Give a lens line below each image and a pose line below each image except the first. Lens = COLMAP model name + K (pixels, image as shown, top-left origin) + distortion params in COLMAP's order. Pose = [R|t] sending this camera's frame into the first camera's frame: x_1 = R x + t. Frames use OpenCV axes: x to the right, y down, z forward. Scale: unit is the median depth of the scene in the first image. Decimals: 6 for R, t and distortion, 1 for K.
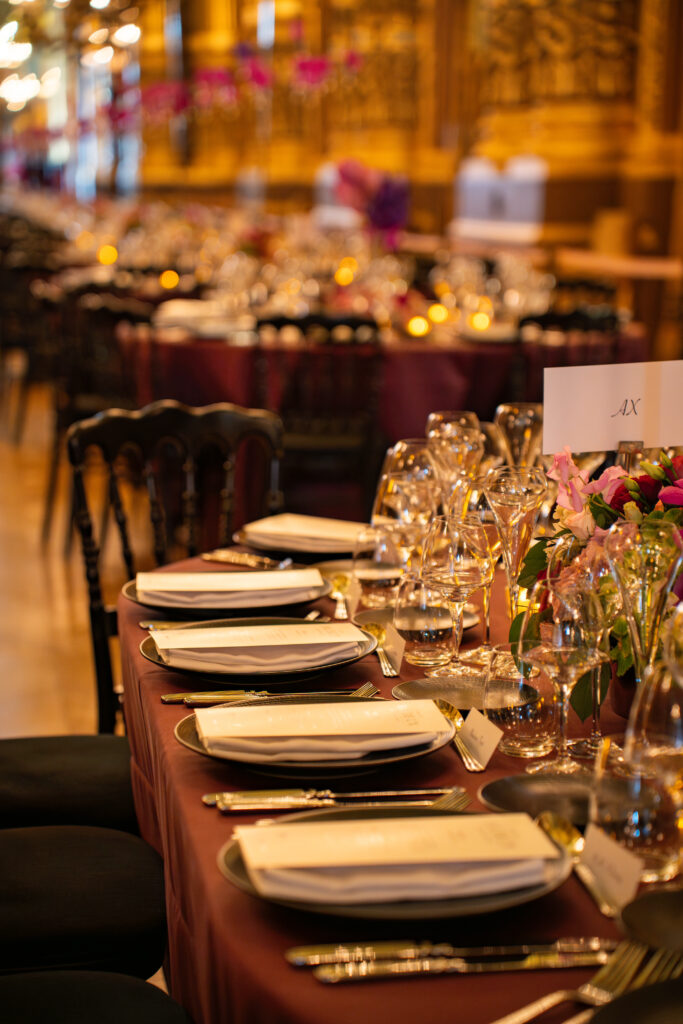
lens RADIAL K [[2161.1, 0, 342.9], [0, 2161.1, 511.8], [0, 0, 1]] dist [0.692599, 0.000000]
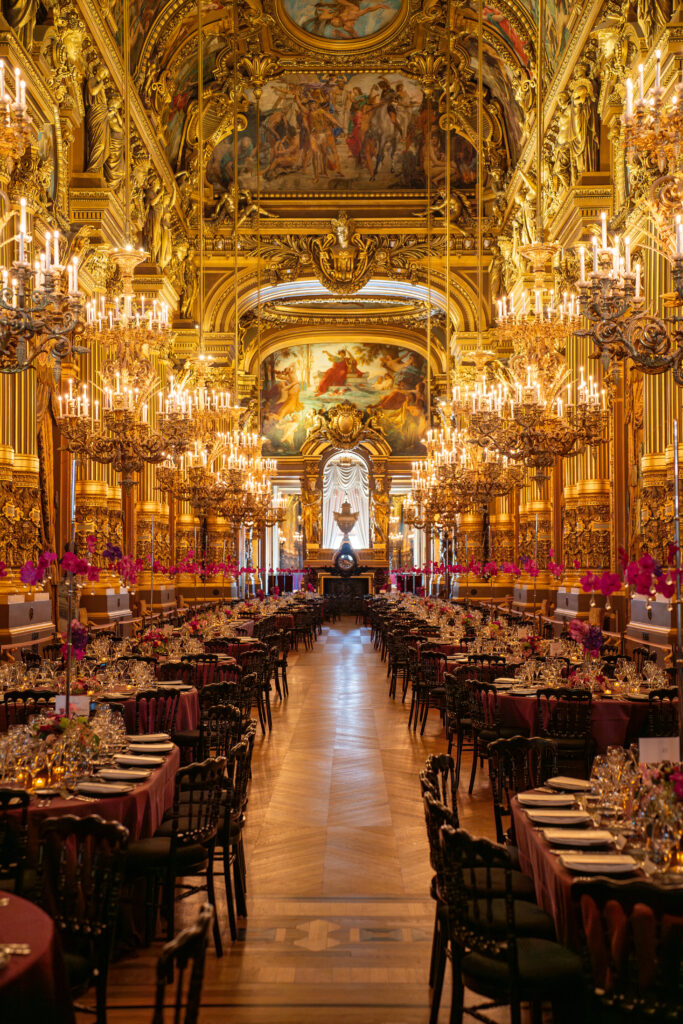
lens RADIAL K [[1215.7, 0, 335.8], [0, 1215.7, 513.3], [0, 0, 1]] dist [0.088077, 0.000000]
pose [[0.982572, -0.006874, -0.185754, -0.018004], [-0.030438, 0.979877, -0.197266, -0.014650], [0.183372, 0.199482, 0.962591, -0.969131]]
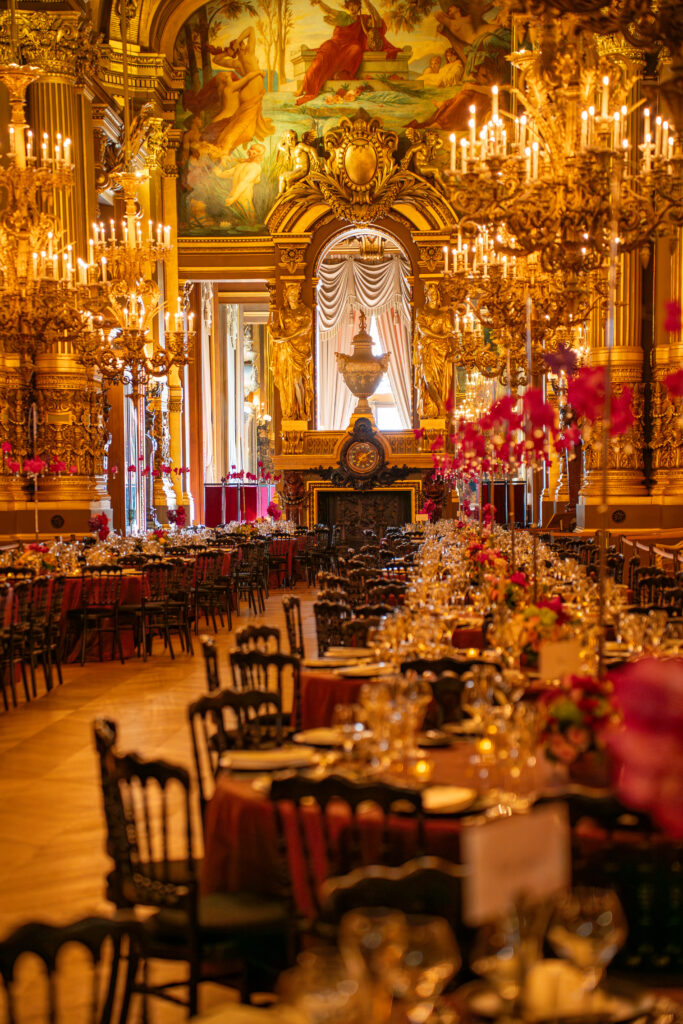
lens RADIAL K [[2161.1, 0, 335.6], [0, 2161.1, 519.8], [0, 0, 1]] dist [0.692599, 0.000000]
pose [[0.974253, -0.002283, -0.225447, 0.120492], [-0.028668, 0.990577, -0.133920, -0.511010], [0.223628, 0.136935, 0.965007, 2.889306]]
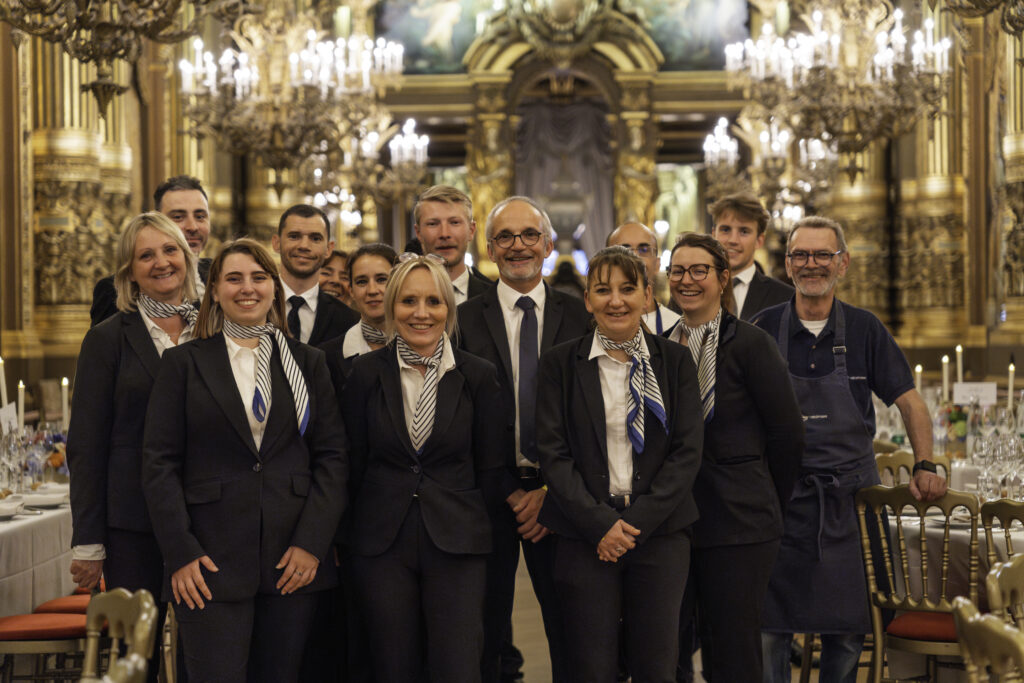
lens RADIAL K [[2055.9, 0, 517.4], [0, 2055.9, 340.1], [0, 0, 1]] dist [-0.018096, 0.000000]
pose [[0.980467, -0.006819, -0.196566, -1.132717], [-0.023509, 0.988171, -0.151545, -0.670211], [0.195275, 0.153206, 0.968708, 4.670070]]
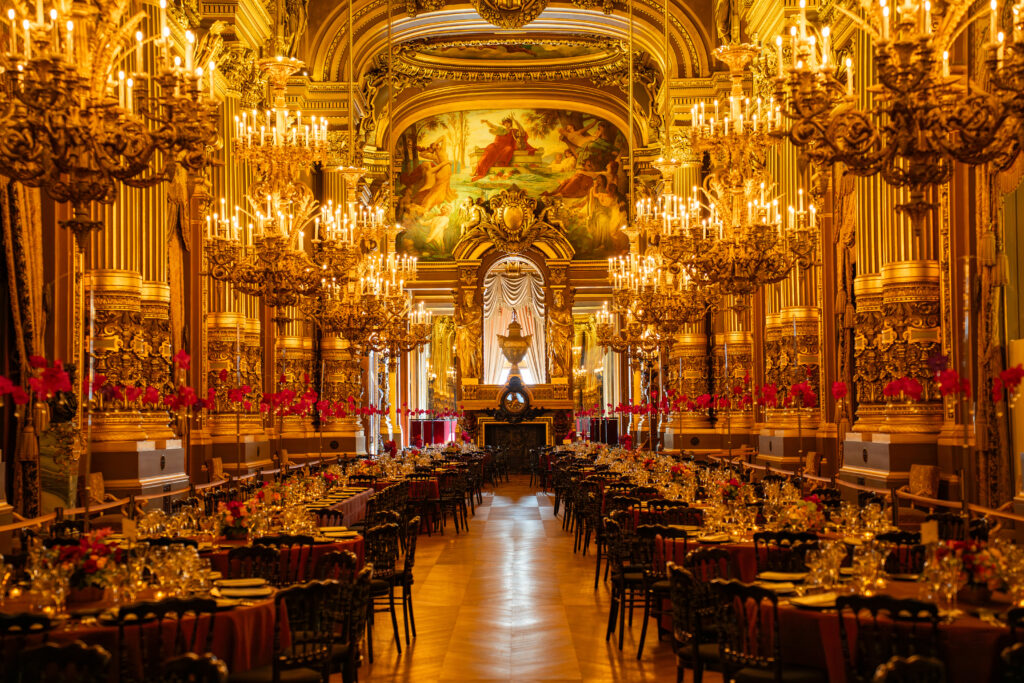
lens RADIAL K [[1434.7, 0, 506.9], [0, 1434.7, 339.0], [0, 0, 1]] dist [0.177790, 0.000000]
pose [[0.983331, -0.016361, -0.181089, -0.630811], [-0.021493, 0.978501, -0.205118, -0.440830], [0.180552, 0.205591, 0.961839, 2.186119]]
